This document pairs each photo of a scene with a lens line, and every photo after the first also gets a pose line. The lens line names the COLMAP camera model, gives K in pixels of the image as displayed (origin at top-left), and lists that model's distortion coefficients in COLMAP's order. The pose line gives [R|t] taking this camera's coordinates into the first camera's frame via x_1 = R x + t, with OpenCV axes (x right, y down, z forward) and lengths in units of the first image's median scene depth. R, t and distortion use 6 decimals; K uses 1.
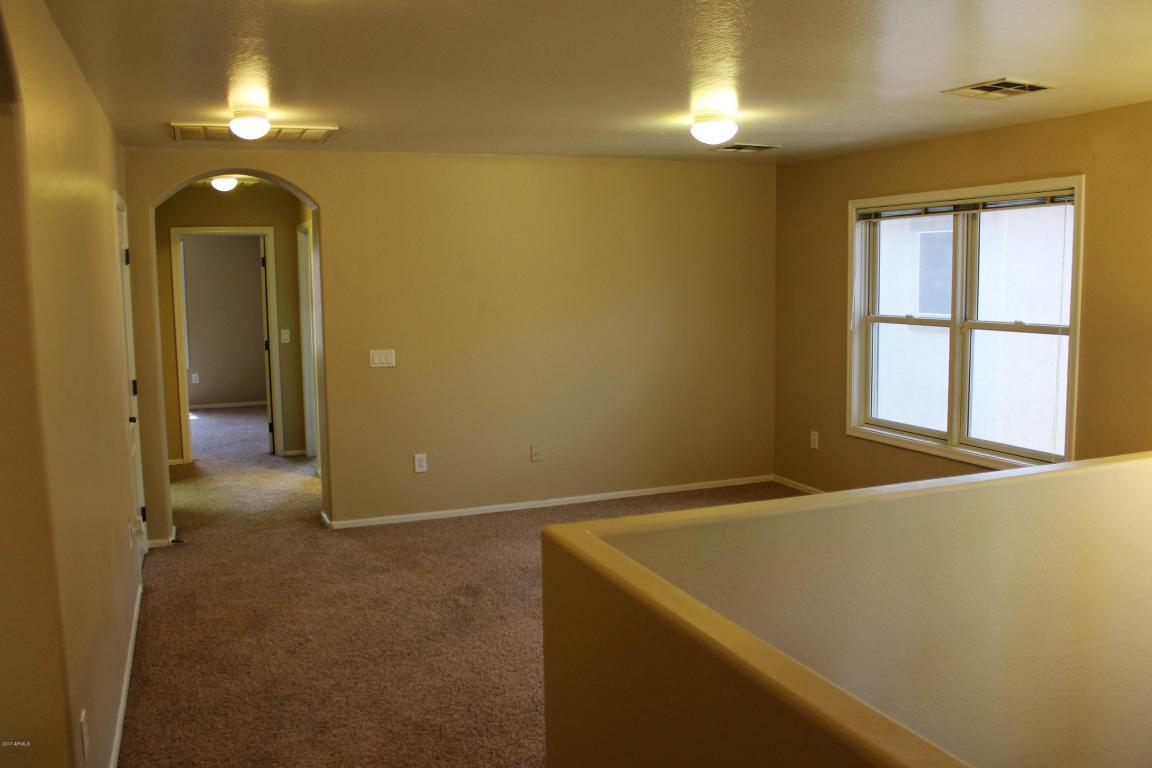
lens RADIAL K [[980.3, 0, 584.4], [0, 980.3, 379.9], [0, 0, 1]] dist [-0.147938, 0.113622]
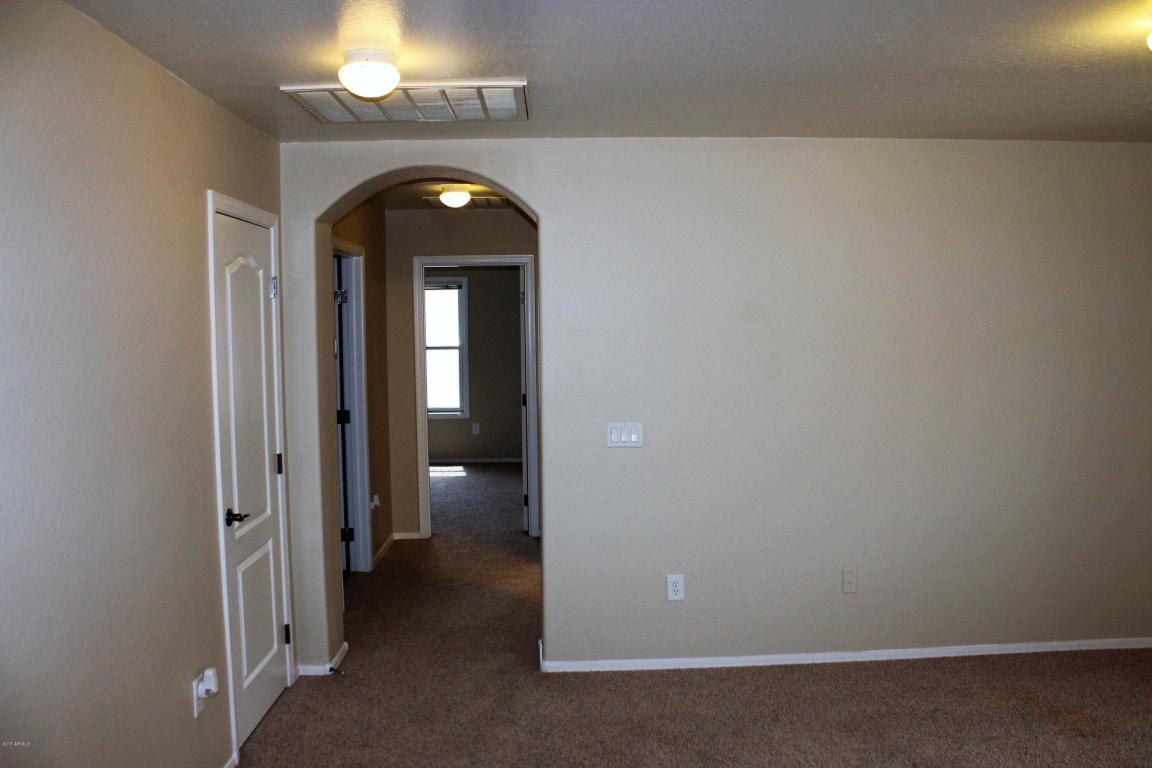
lens RADIAL K [[980.3, 0, 574.7], [0, 980.3, 384.8], [0, 0, 1]] dist [-0.147938, 0.113622]
pose [[0.935494, 0.026833, -0.352322, 0.003845], [-0.039803, 0.998768, -0.029618, -0.037221], [0.351093, 0.041731, 0.935410, 0.351881]]
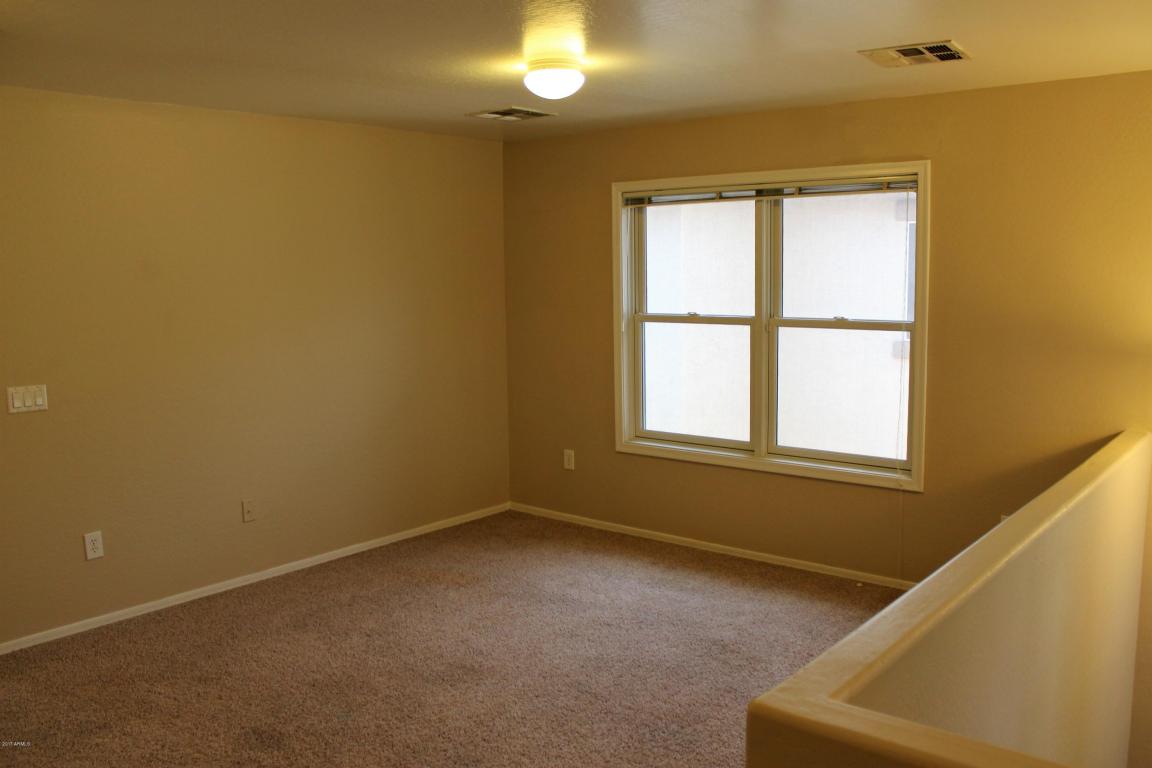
lens RADIAL K [[980.3, 0, 602.6], [0, 980.3, 389.8], [0, 0, 1]] dist [-0.147938, 0.113622]
pose [[0.877511, -0.059389, 0.475864, -0.176723], [0.053440, 0.998232, 0.026037, -0.025228], [-0.476569, 0.002583, 0.879133, 0.254659]]
